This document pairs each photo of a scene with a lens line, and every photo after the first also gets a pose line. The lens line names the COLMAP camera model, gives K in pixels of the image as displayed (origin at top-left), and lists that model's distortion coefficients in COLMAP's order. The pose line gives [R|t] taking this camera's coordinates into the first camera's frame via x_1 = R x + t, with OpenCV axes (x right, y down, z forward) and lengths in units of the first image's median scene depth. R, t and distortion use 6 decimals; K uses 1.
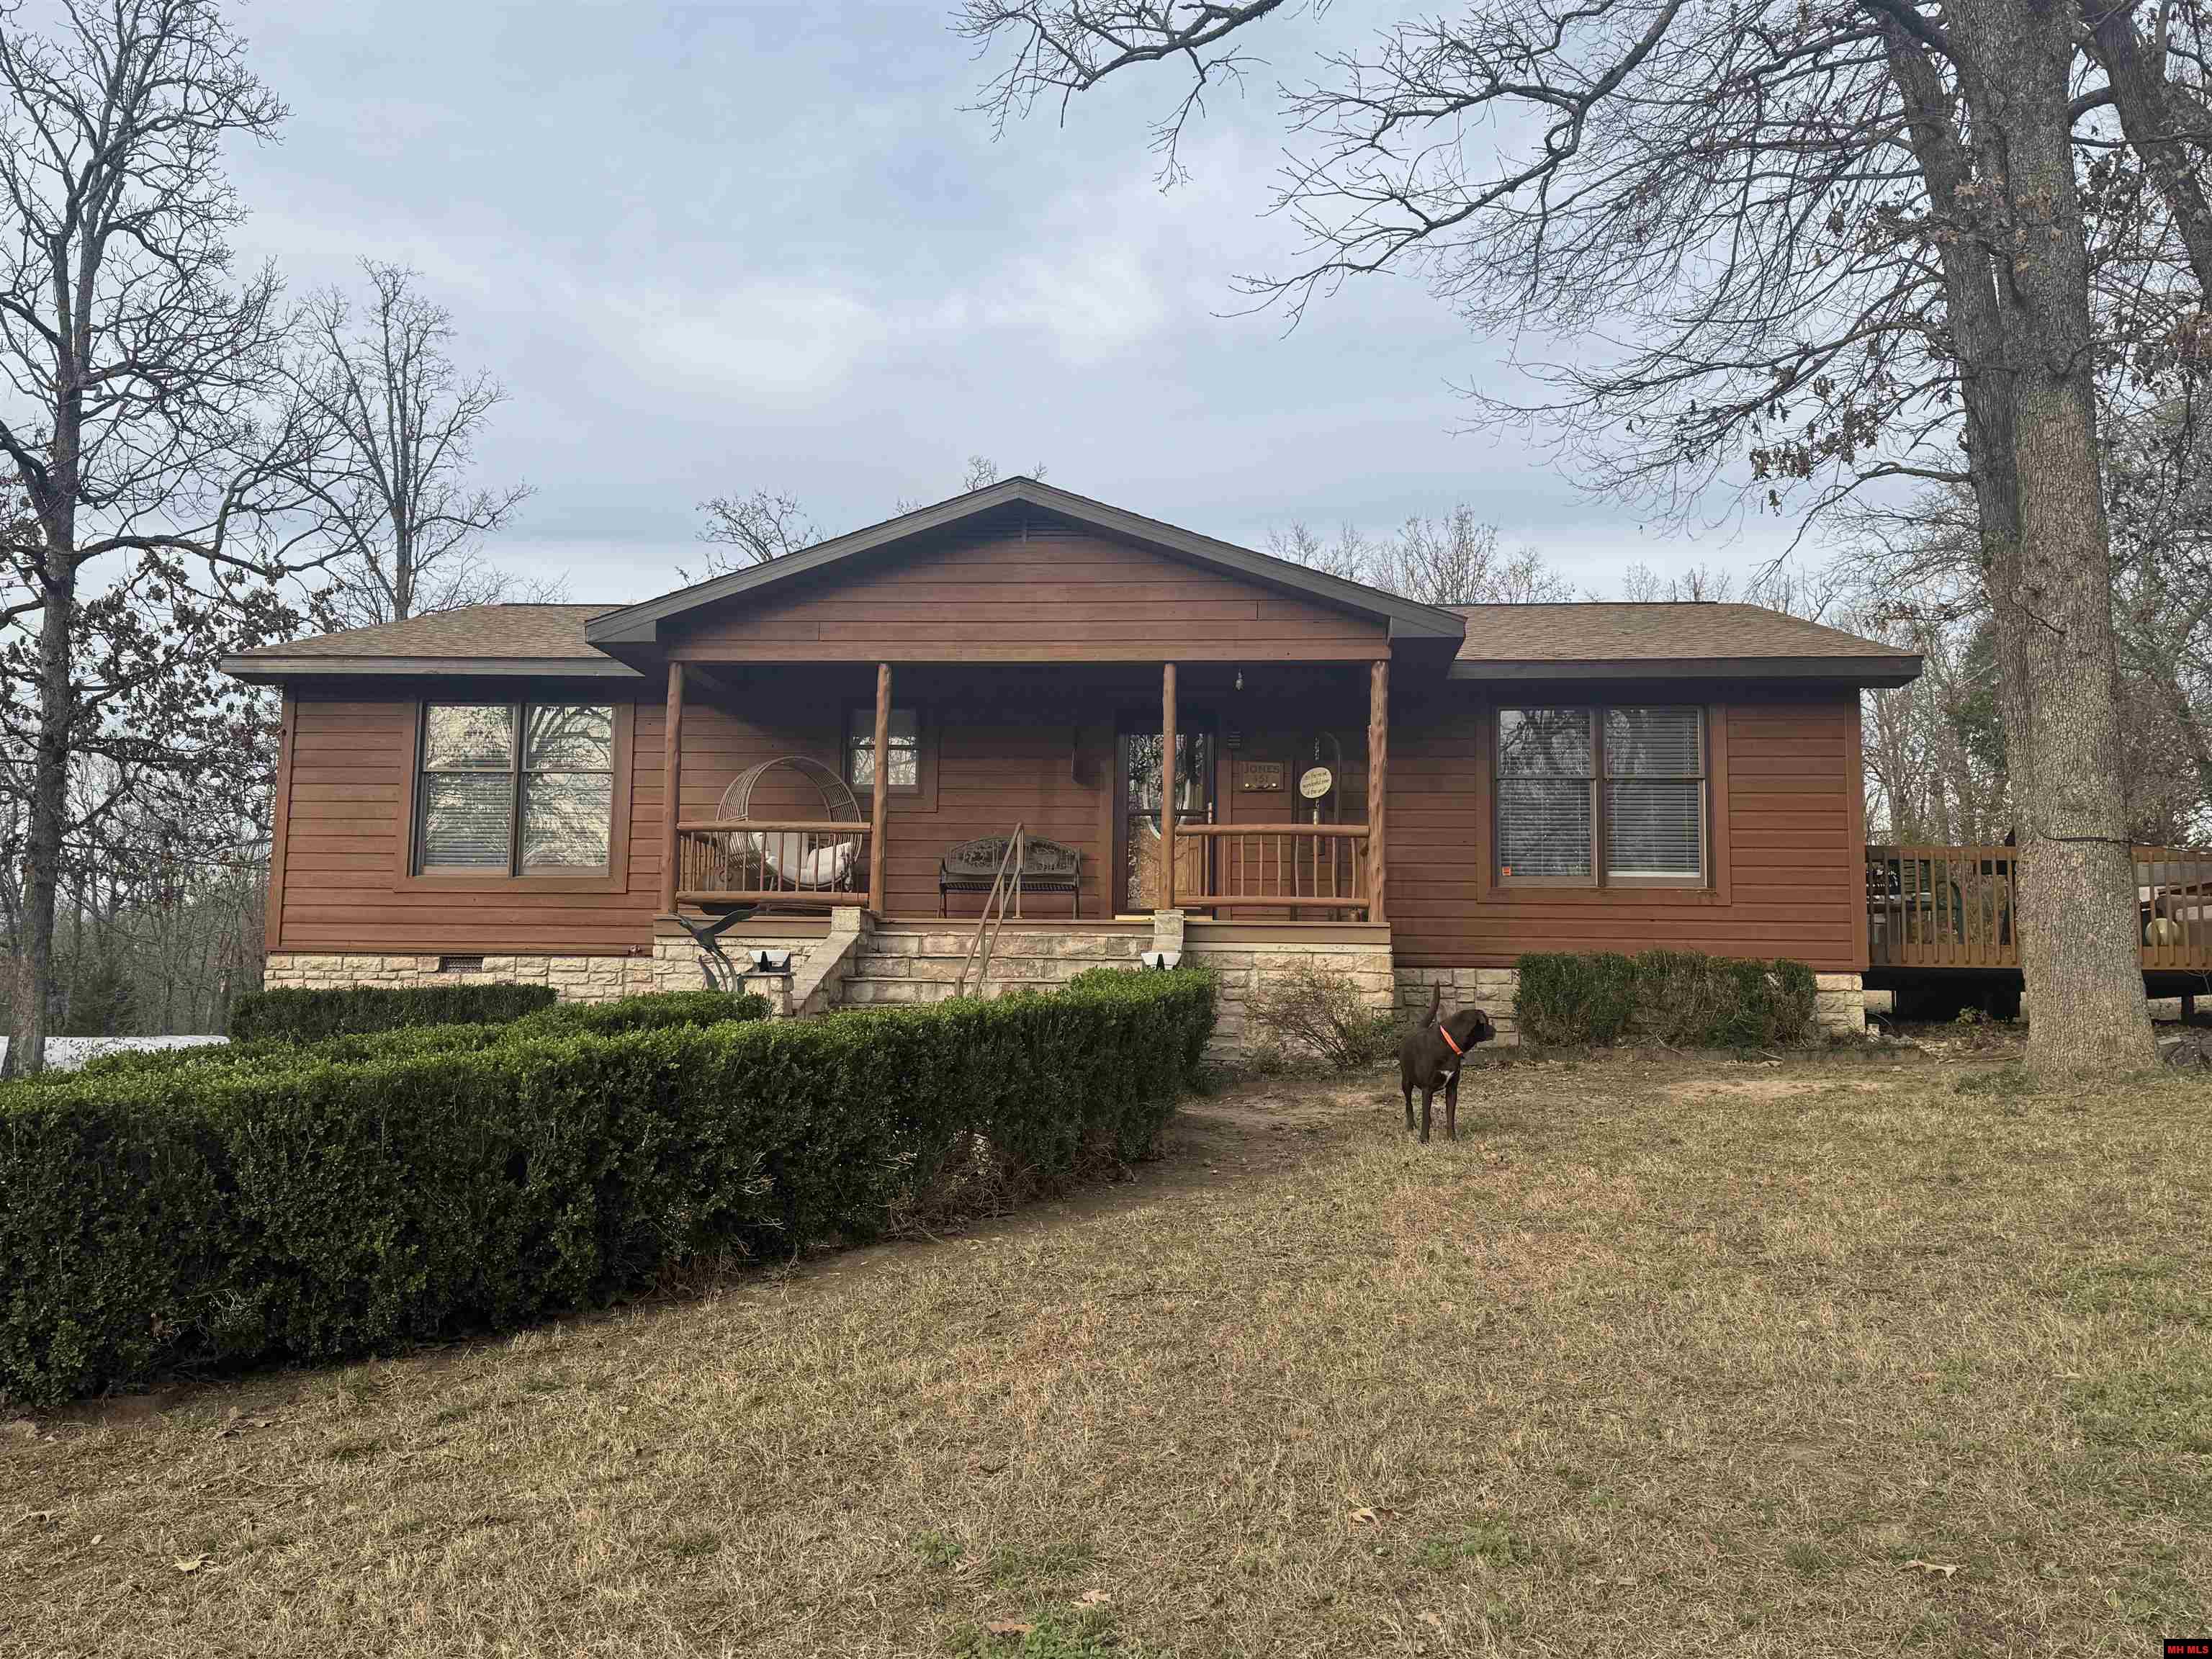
lens RADIAL K [[1779.3, 0, 1106.0], [0, 1779.3, 829.5], [0, 0, 1]] dist [0.085949, -0.151605]
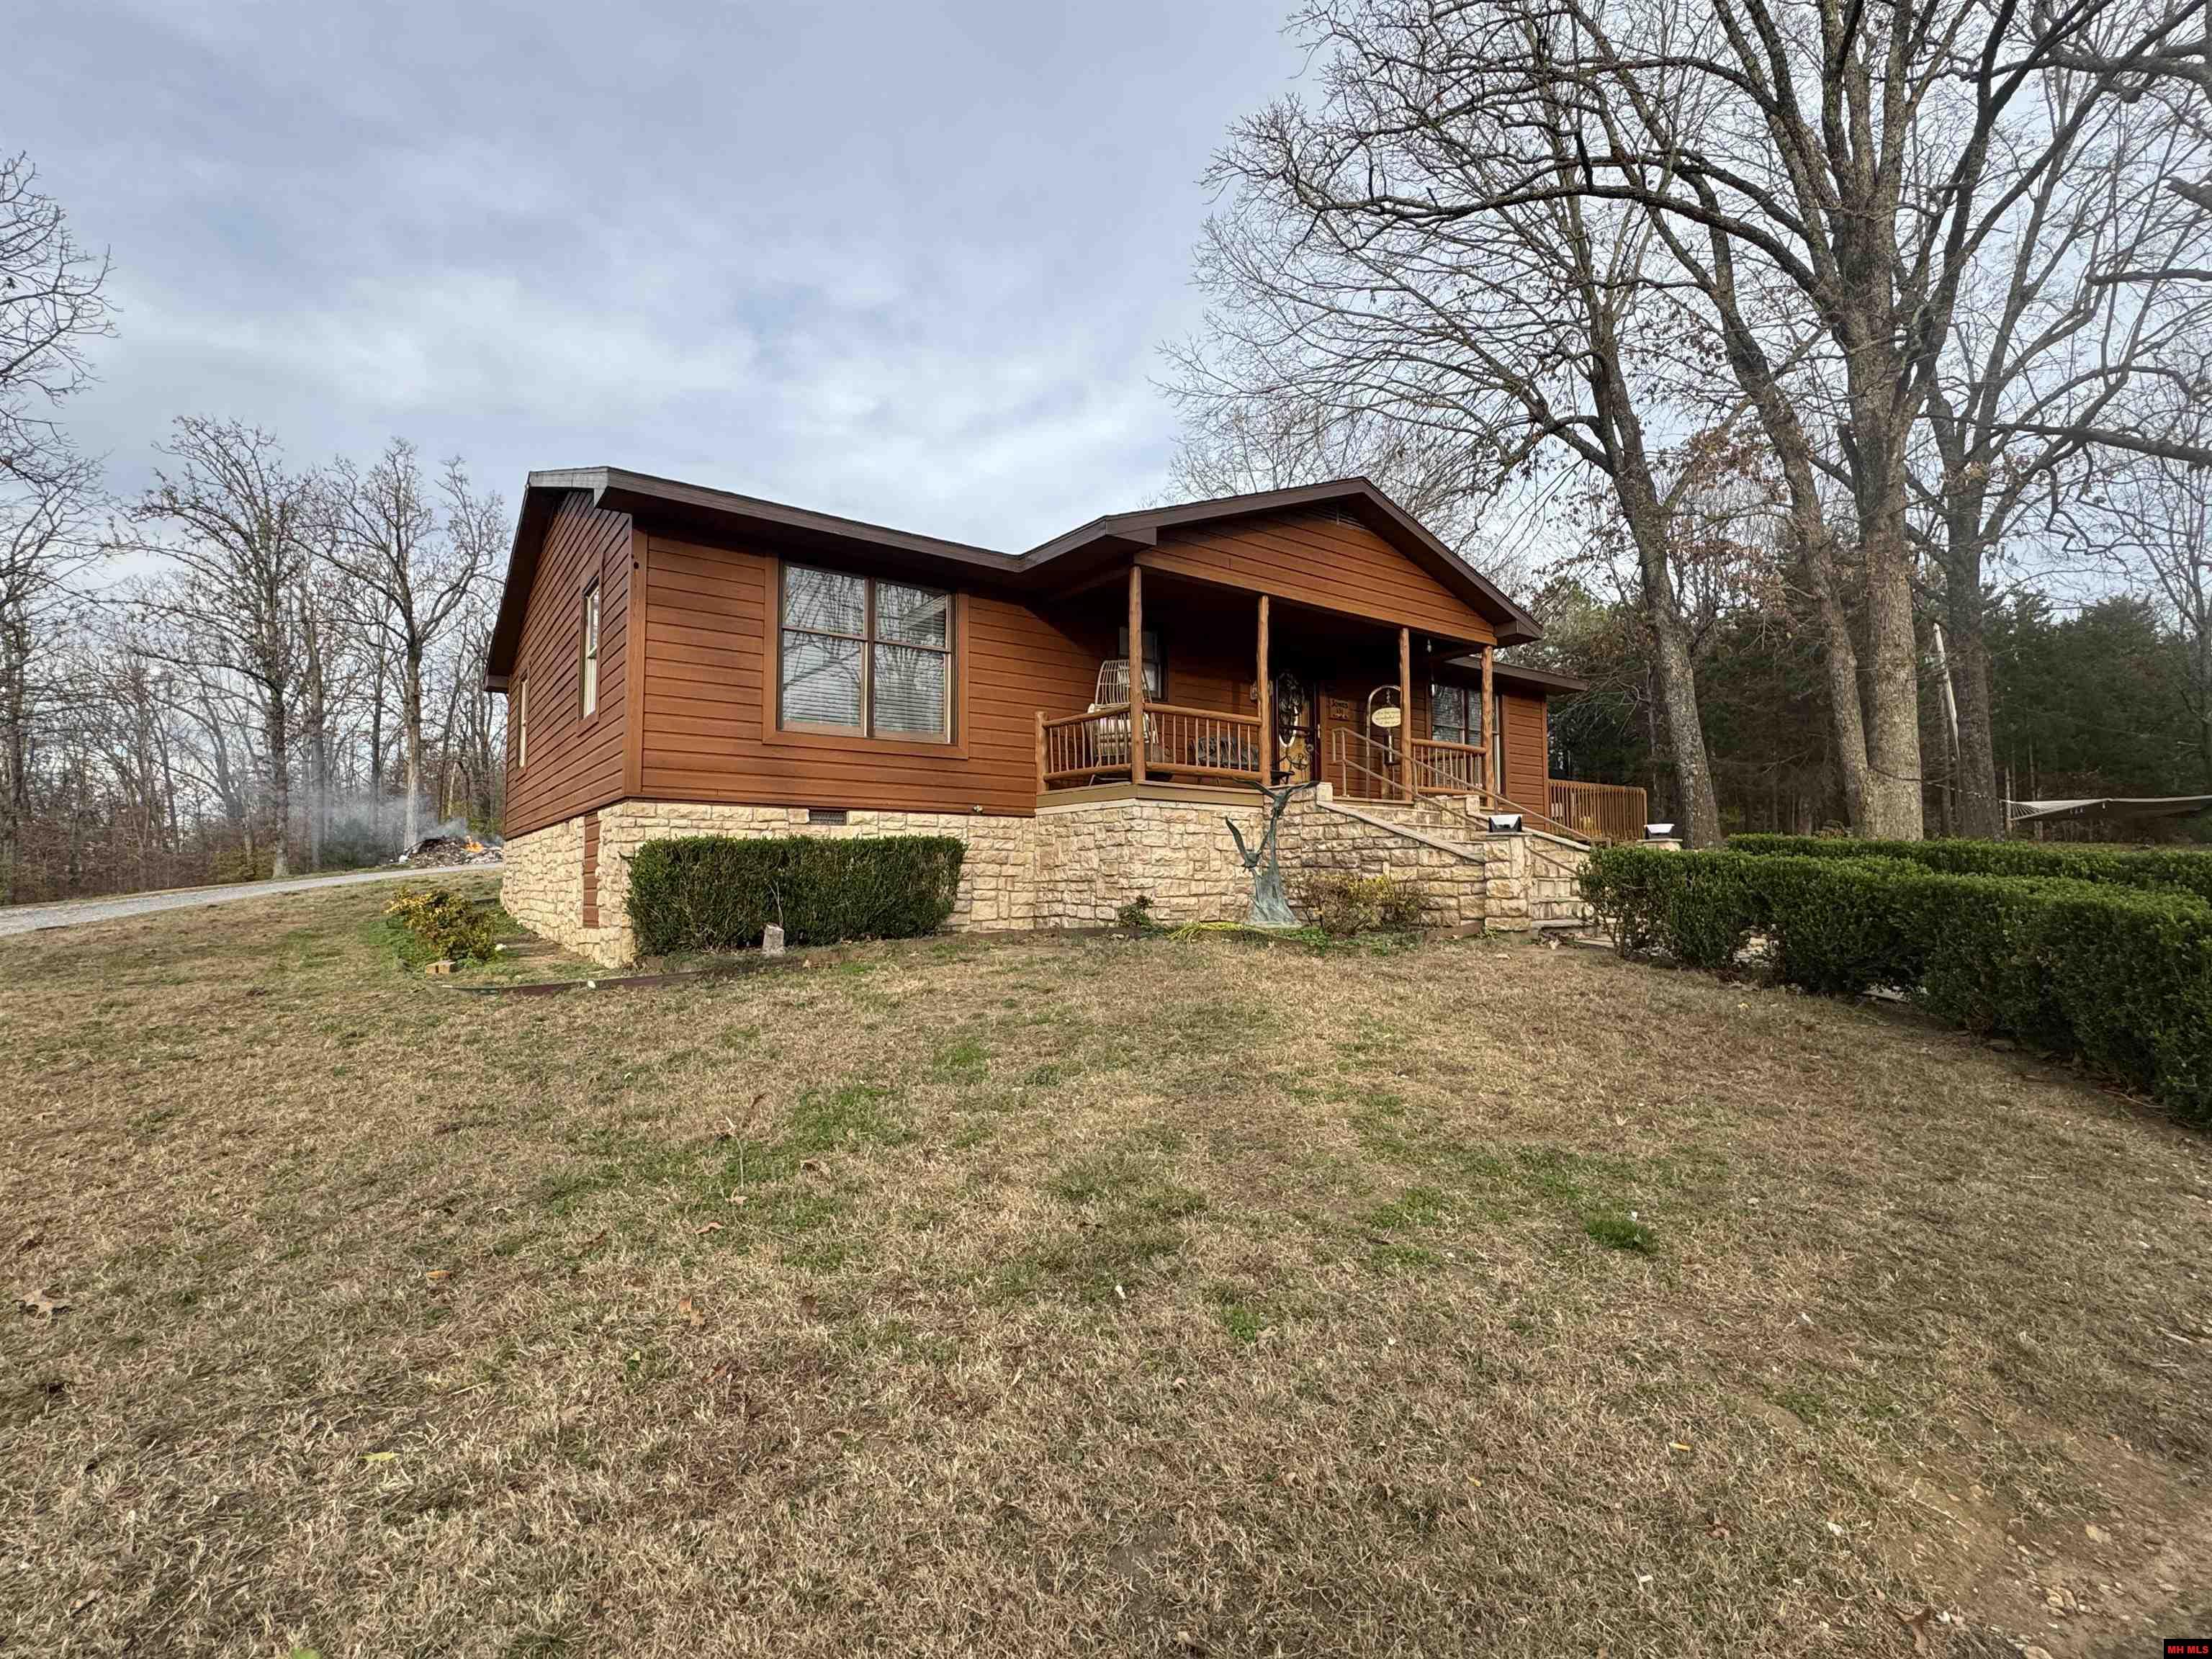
lens RADIAL K [[1037.0, 0, 1106.0], [0, 1037.0, 829.5], [0, 0, 1]] dist [-0.010004, -0.000266]
pose [[0.776812, 0.020028, 0.629414, -0.623203], [-0.065409, 0.996654, 0.049013, 0.042357], [-0.626327, -0.079243, 0.775523, 0.431050]]
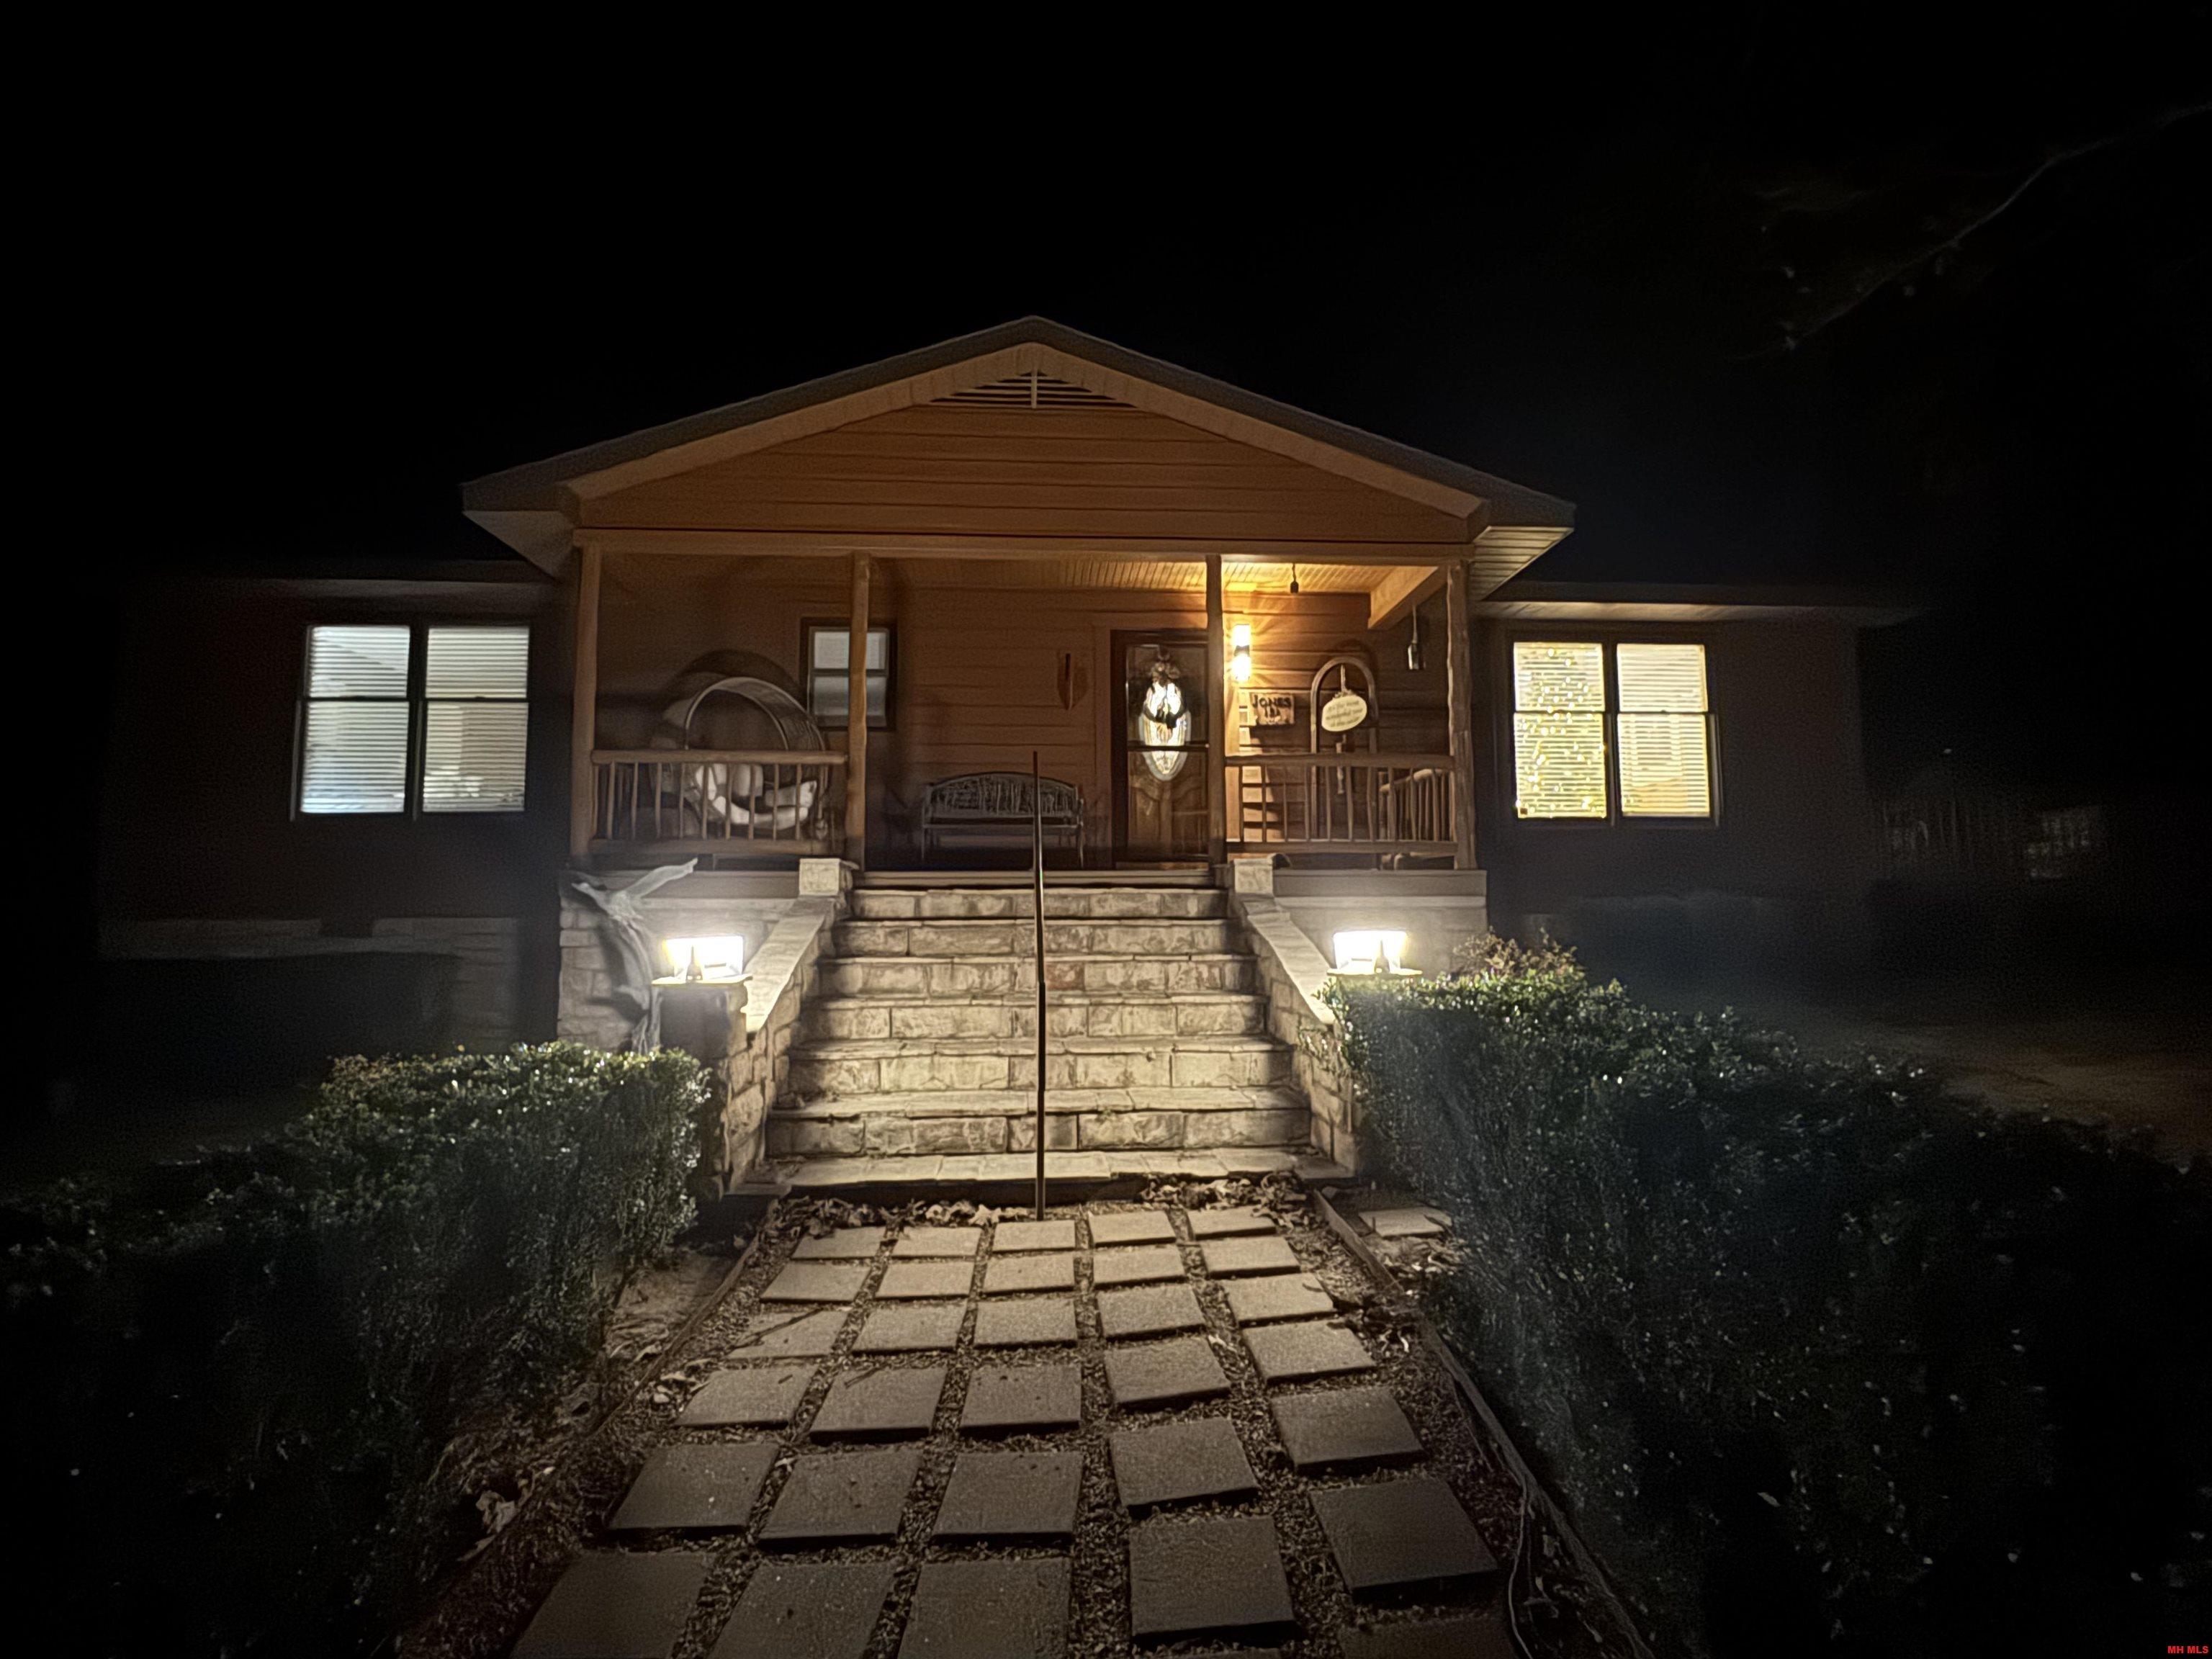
lens RADIAL K [[1120.4, 0, 1106.0], [0, 1120.4, 829.5], [0, 0, 1]] dist [0.002206, 0.000169]
pose [[0.991207, -0.009951, 0.131943, -0.074914], [0.006561, 0.999638, 0.026105, 0.016601], [-0.132155, -0.025009, 0.990913, 0.435595]]
